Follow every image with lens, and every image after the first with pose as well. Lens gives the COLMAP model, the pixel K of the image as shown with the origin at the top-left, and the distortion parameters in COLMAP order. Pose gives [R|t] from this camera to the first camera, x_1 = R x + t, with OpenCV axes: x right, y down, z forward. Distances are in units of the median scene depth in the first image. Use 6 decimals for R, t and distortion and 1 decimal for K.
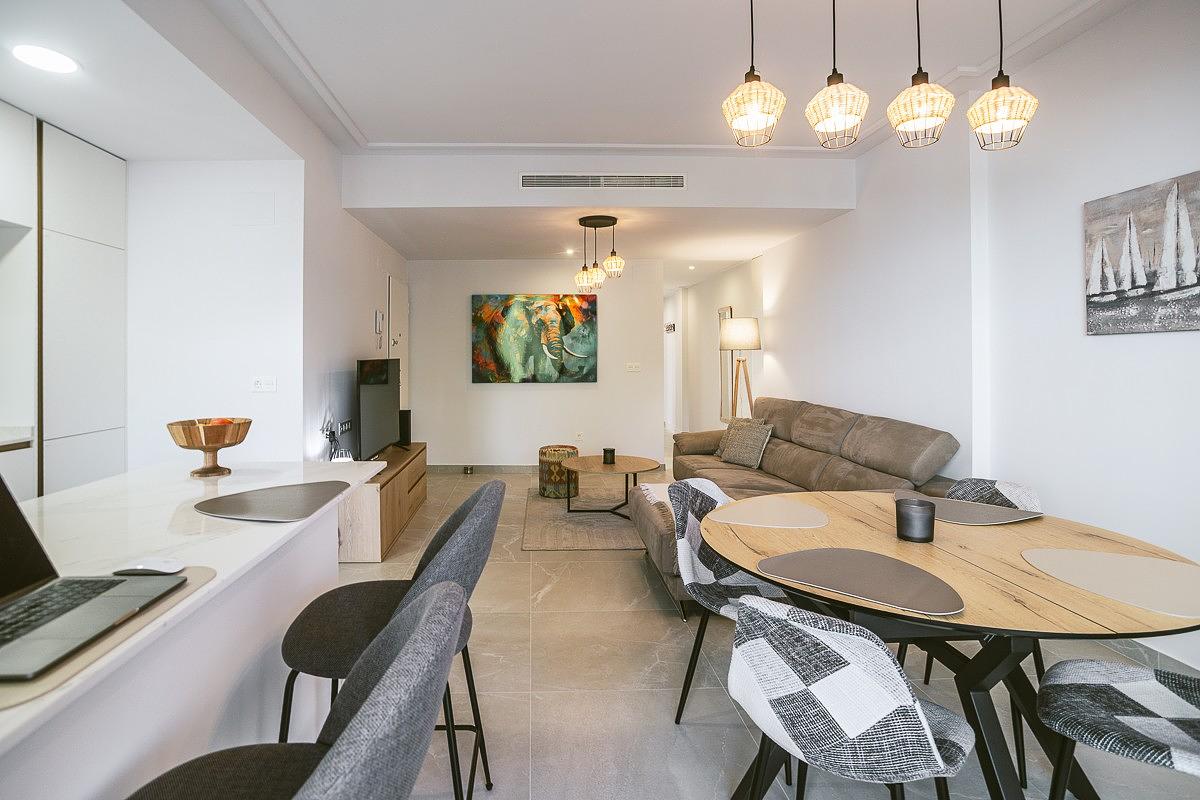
lens RADIAL K [[599.3, 0, 562.5], [0, 599.3, 357.1], [0, 0, 1]] dist [-0.066015, 0.027265]
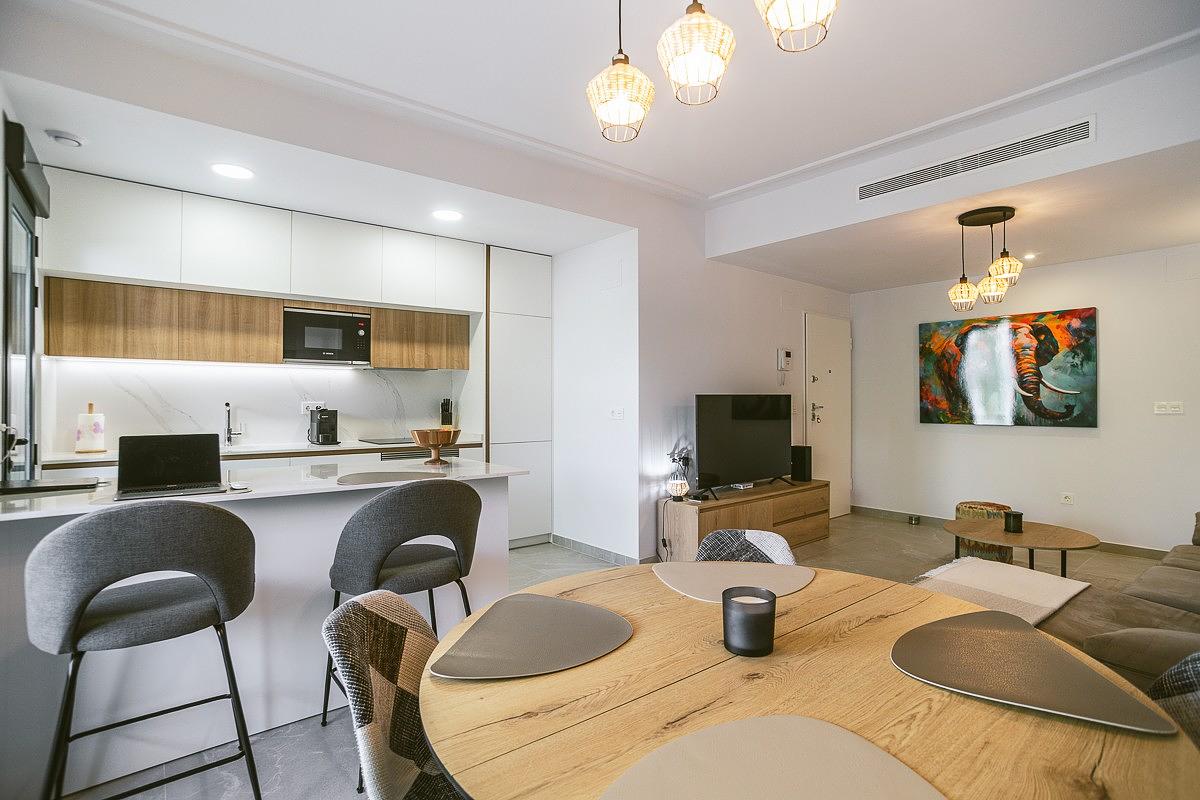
lens RADIAL K [[599.3, 0, 589.1], [0, 599.3, 405.0], [0, 0, 1]] dist [-0.066015, 0.027265]
pose [[0.605136, 0.008705, -0.796074, 0.343165], [-0.002323, 0.999955, 0.009169, 0.013112], [0.796119, -0.003699, 0.605129, 0.116102]]
